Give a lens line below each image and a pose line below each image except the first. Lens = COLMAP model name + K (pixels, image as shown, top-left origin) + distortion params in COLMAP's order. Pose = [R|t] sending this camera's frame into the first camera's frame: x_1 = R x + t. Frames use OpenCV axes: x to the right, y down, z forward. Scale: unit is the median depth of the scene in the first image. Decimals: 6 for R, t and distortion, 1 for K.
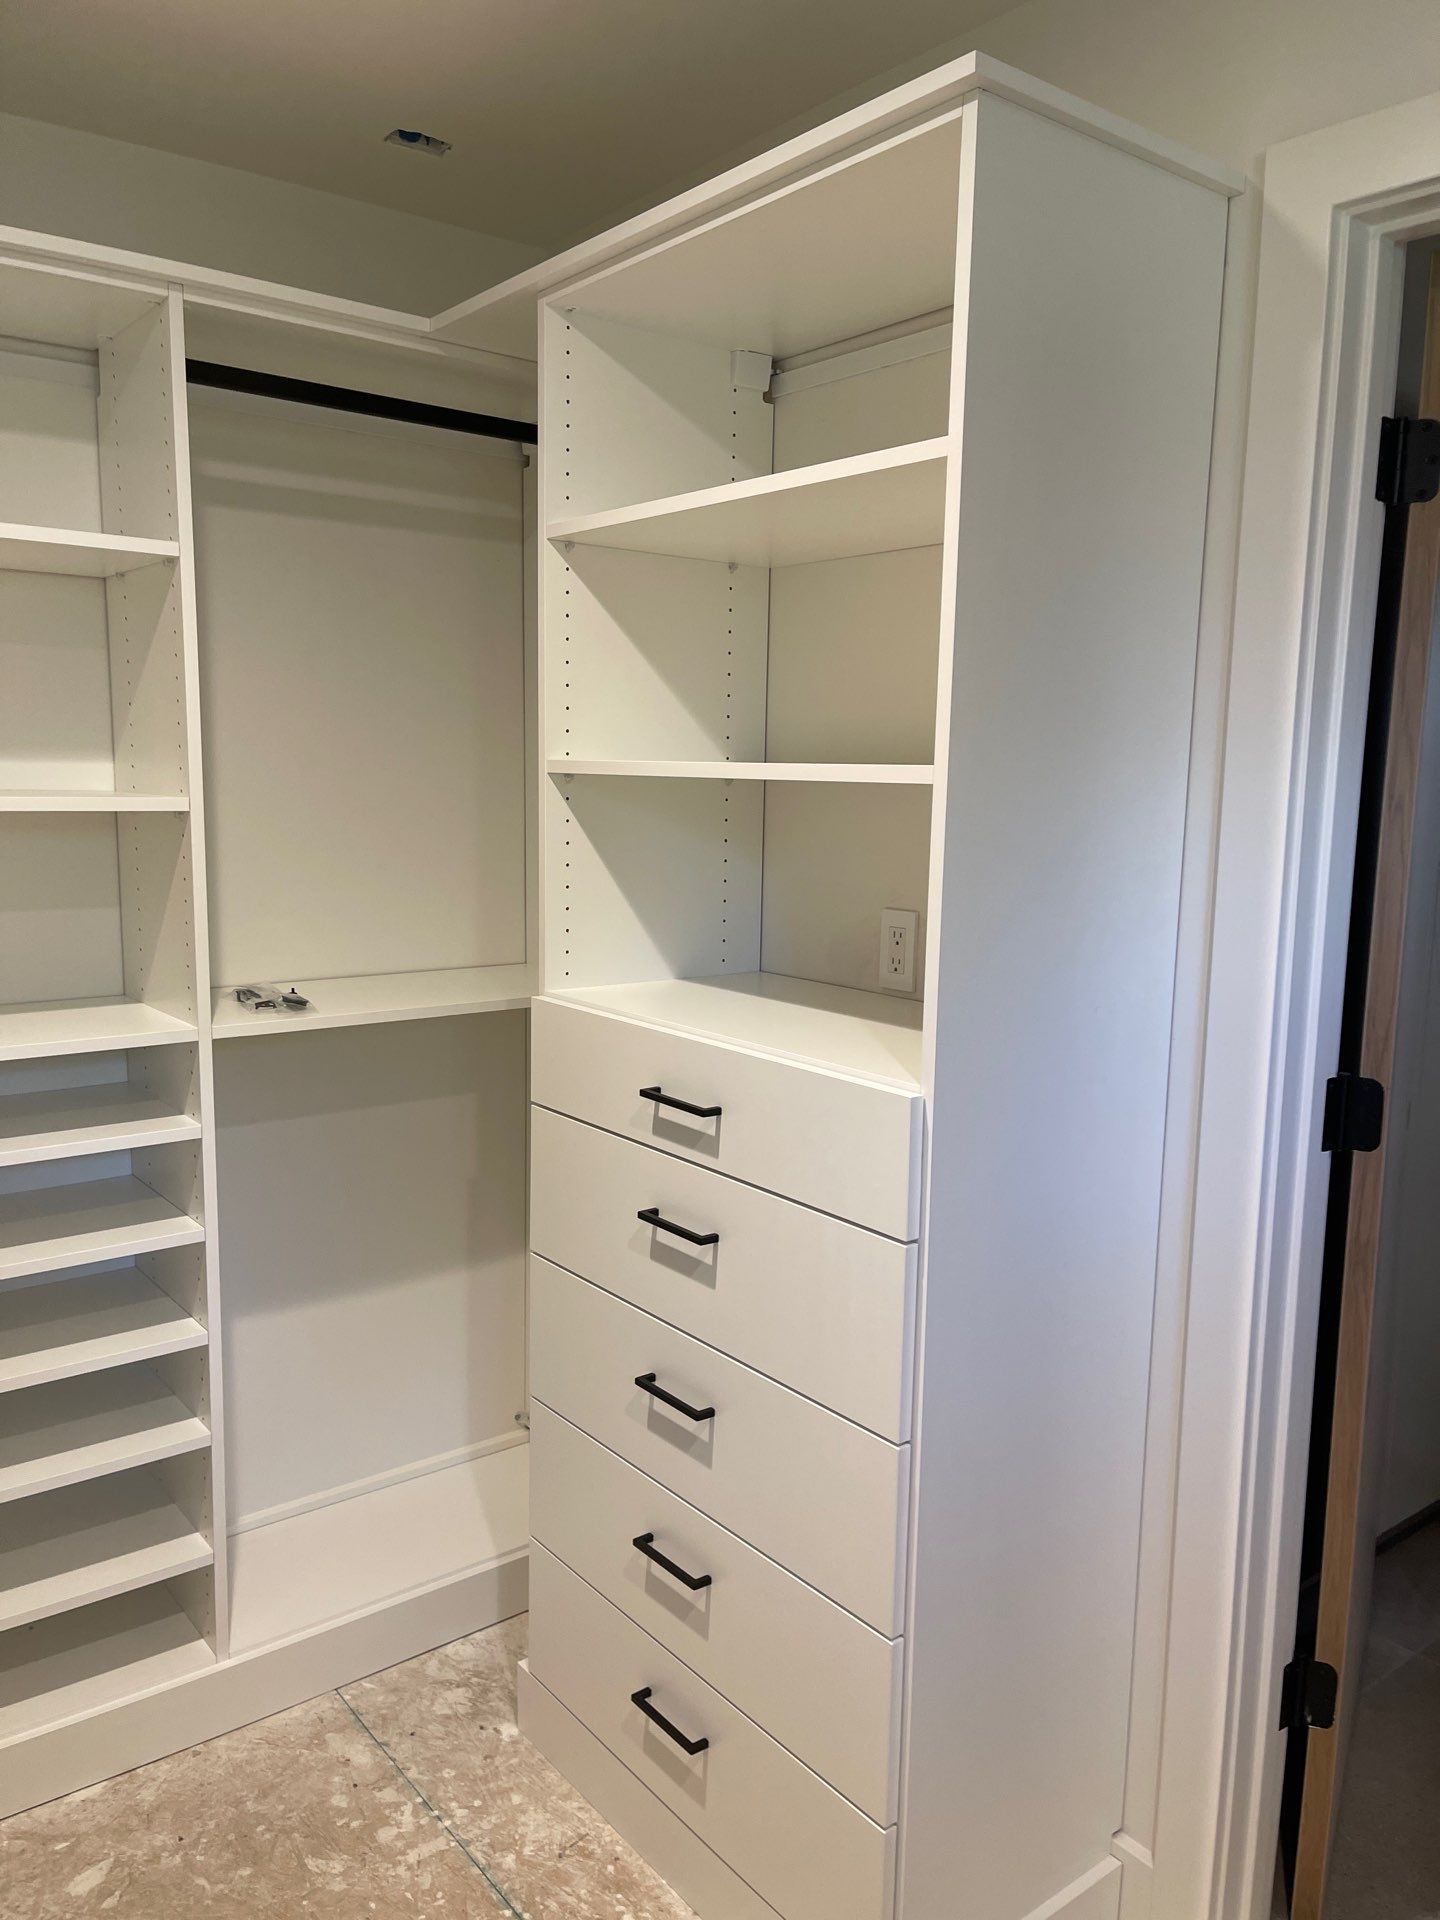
lens RADIAL K [[1397.9, 0, 676.3], [0, 1397.9, 969.7], [0, 0, 1]] dist [0.089129, -0.129672]
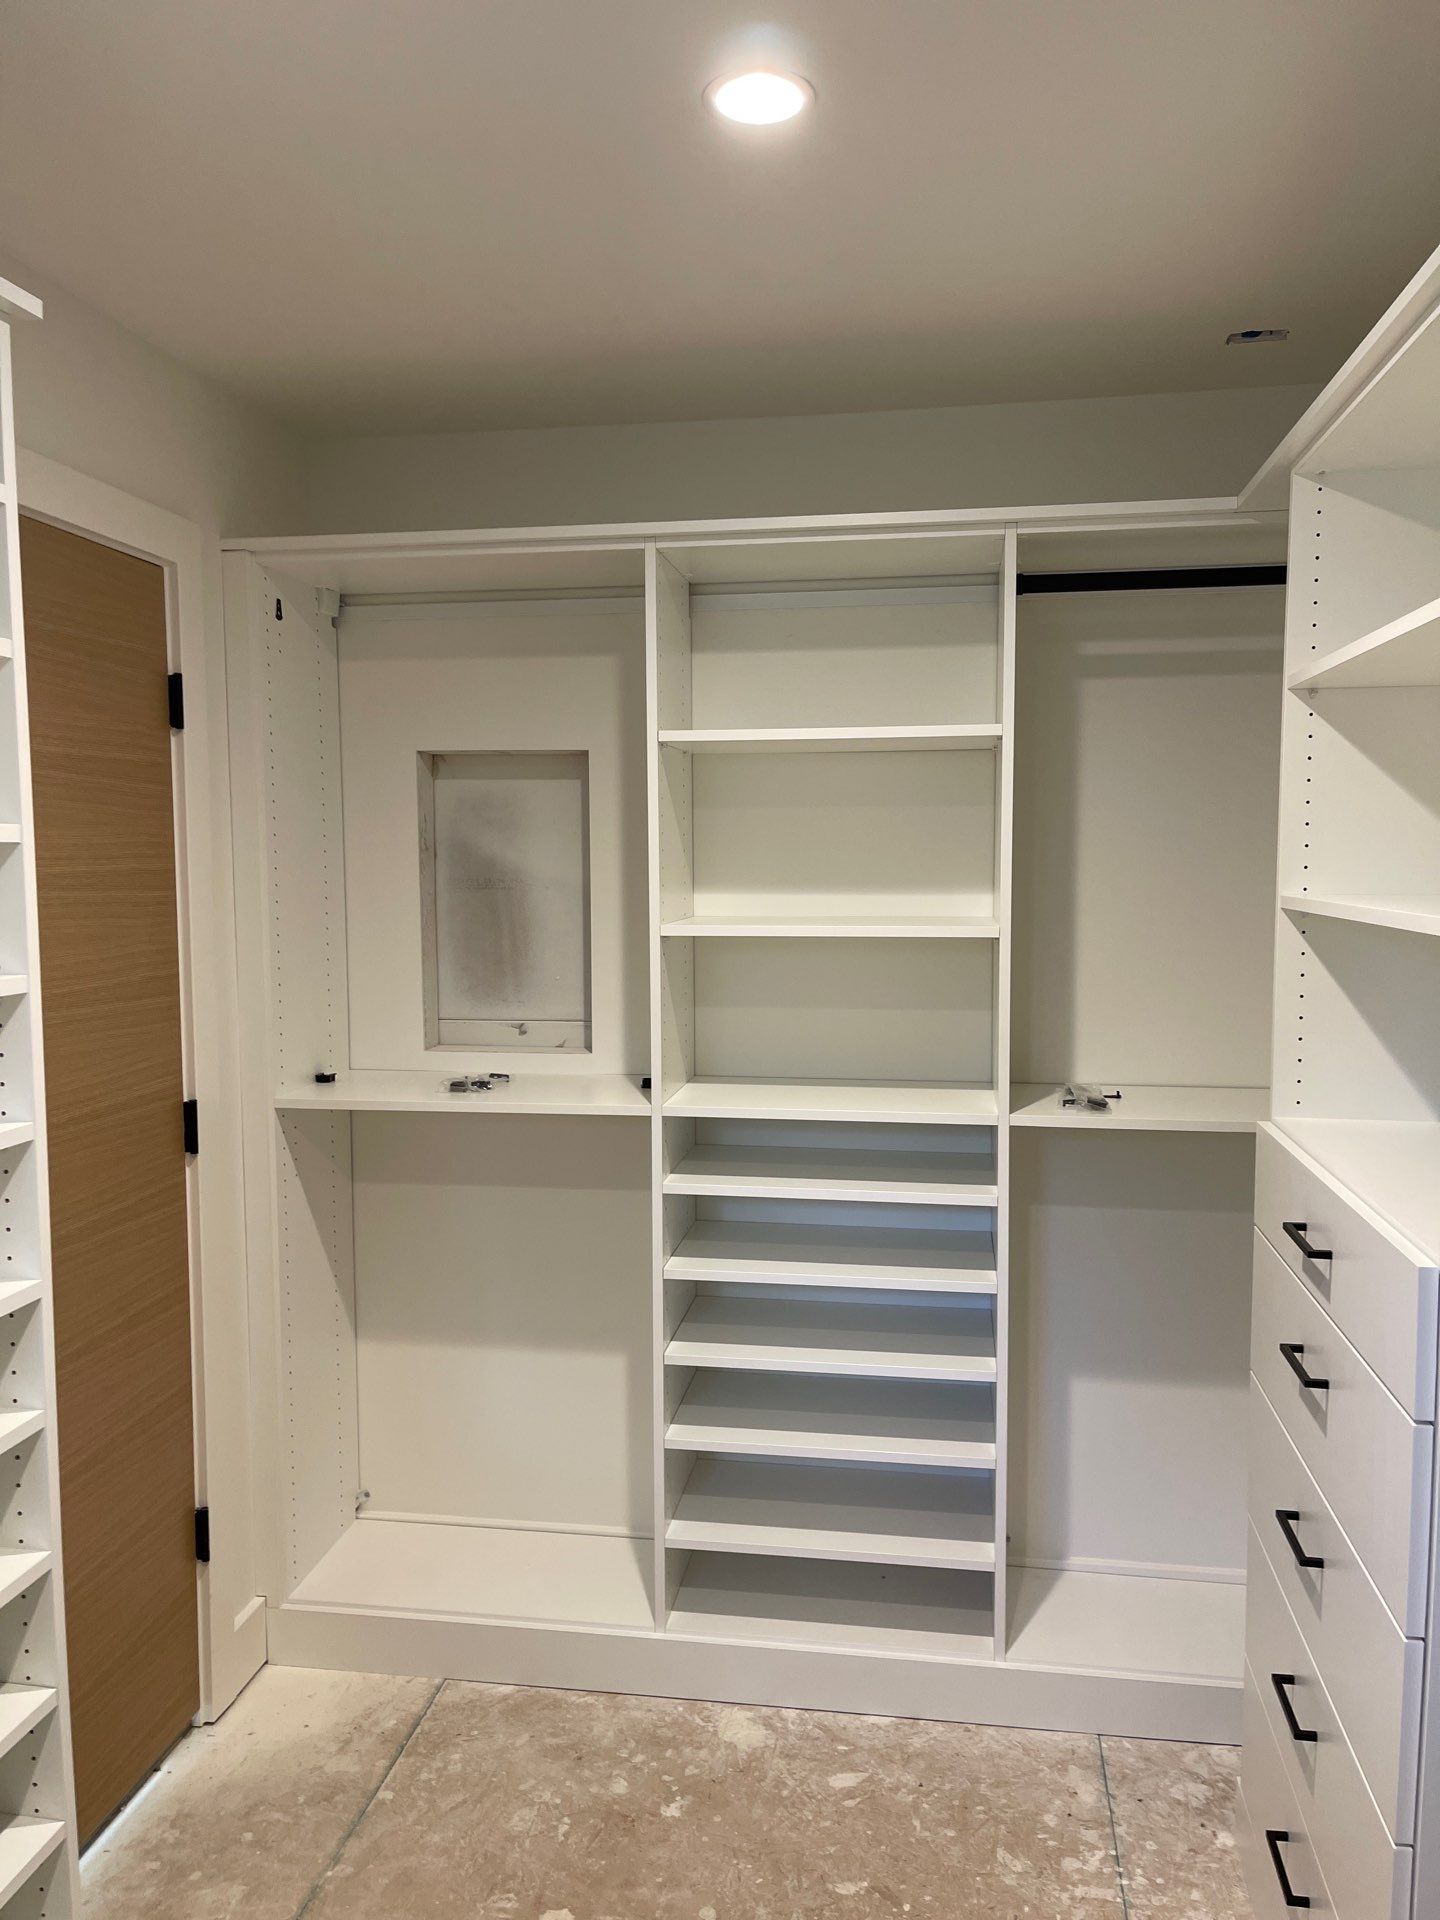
lens RADIAL K [[1377.2, 0, 761.4], [0, 1377.2, 973.9], [0, 0, 1]] dist [0.095203, -0.141436]
pose [[0.700358, 0.041934, -0.712559, 0.362317], [-0.089894, 0.995506, -0.029770, -0.025331], [0.708109, 0.084904, 0.700980, 0.008699]]
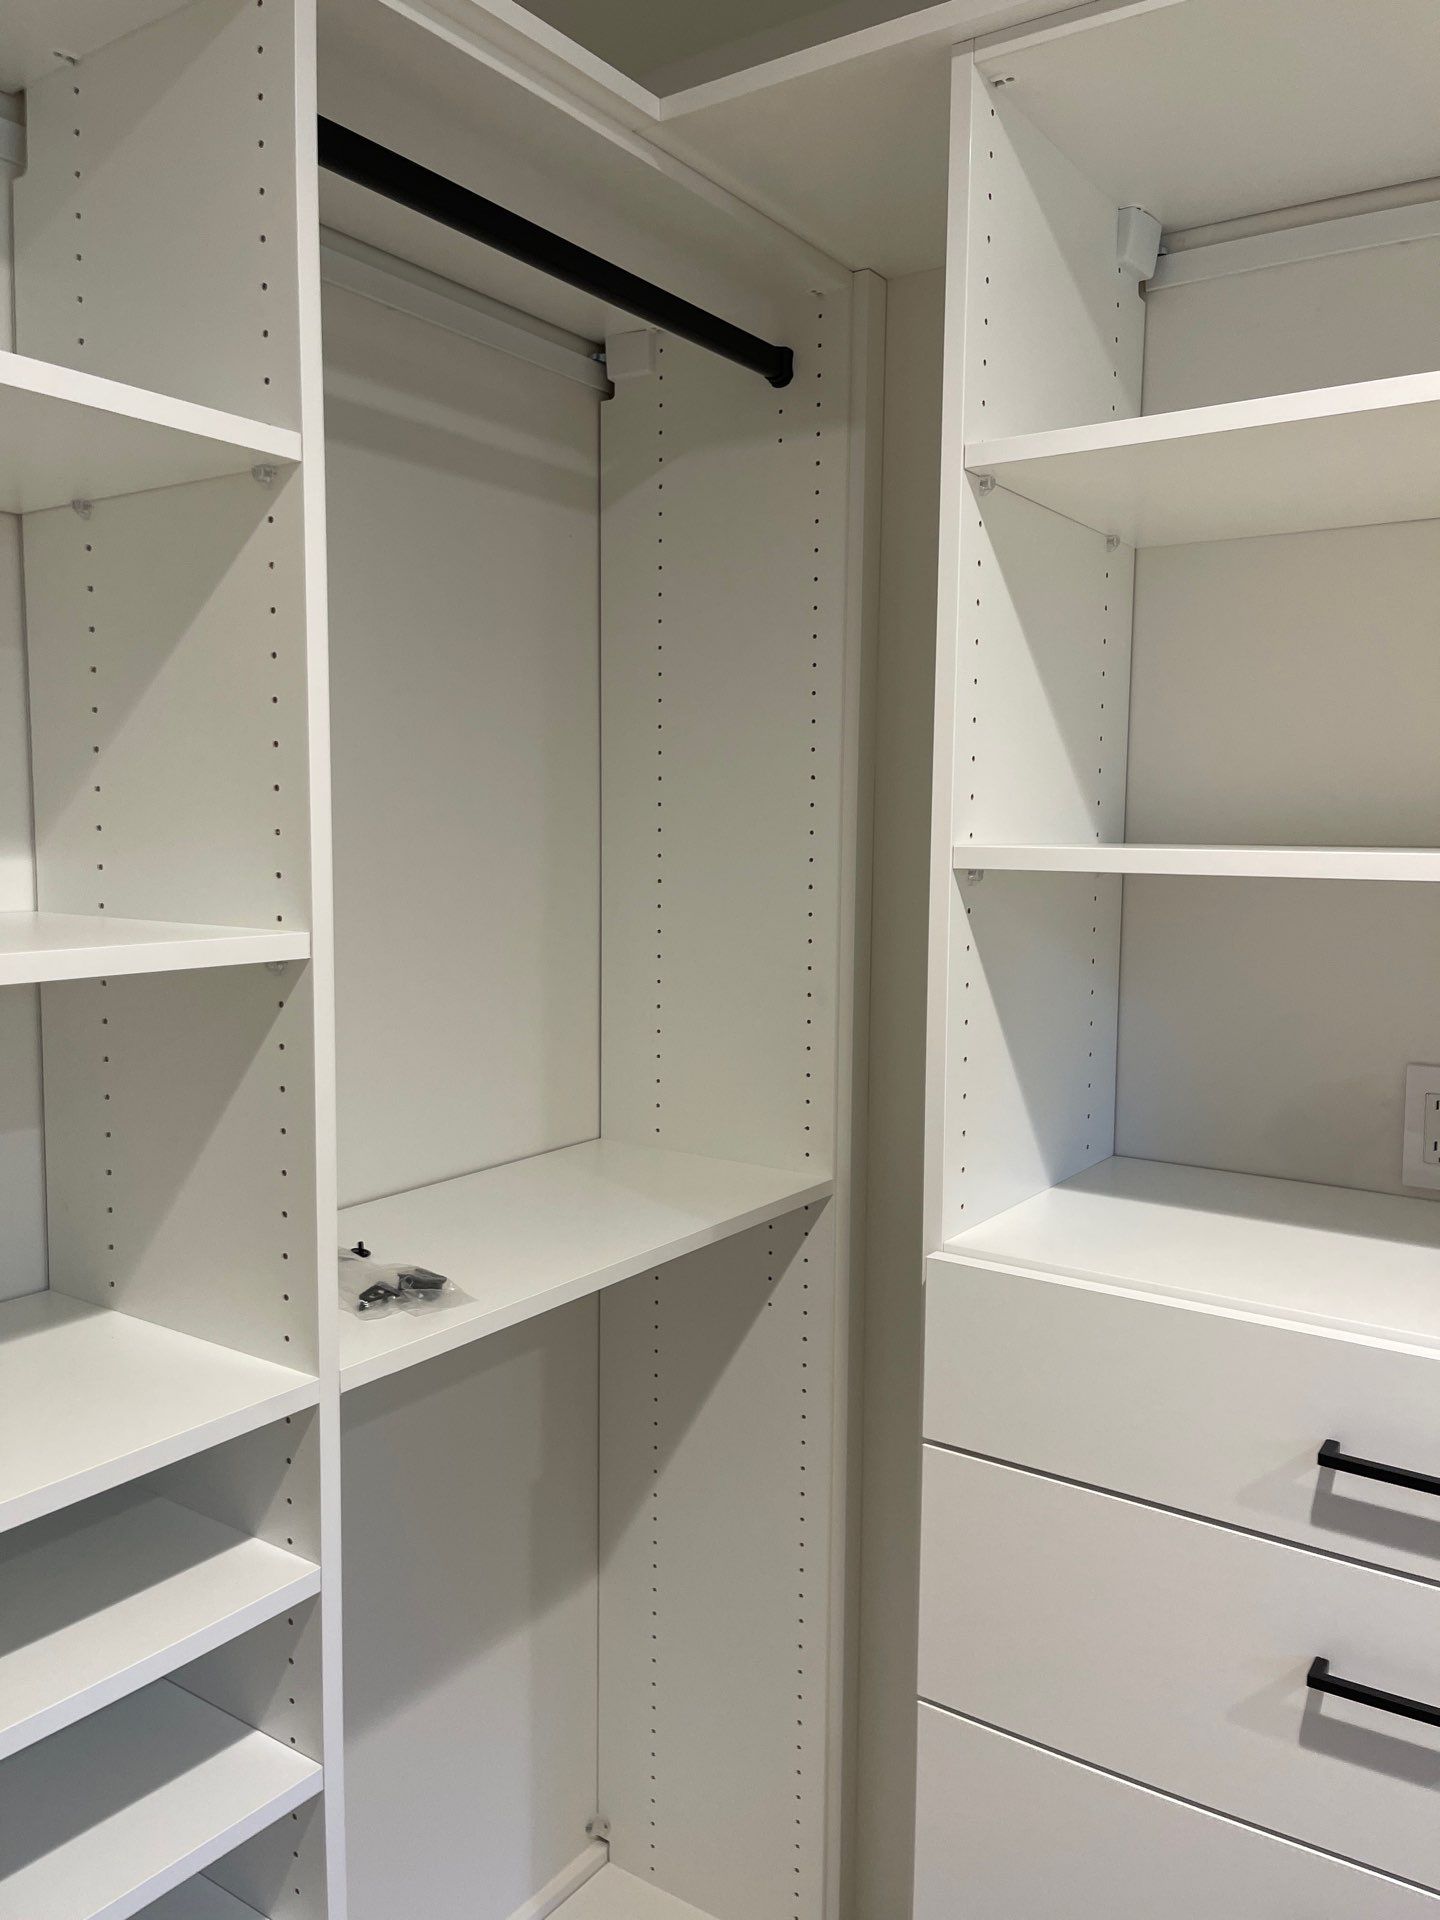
lens RADIAL K [[1466.0, 0, 714.0], [0, 1466.0, 970.6], [0, 0, 1]] dist [0.054618, -0.084606]
pose [[0.954888, -0.038179, 0.294501, -0.352589], [0.050450, 0.998141, -0.034182, -0.080265], [-0.292649, 0.047498, 0.955040, 0.436983]]
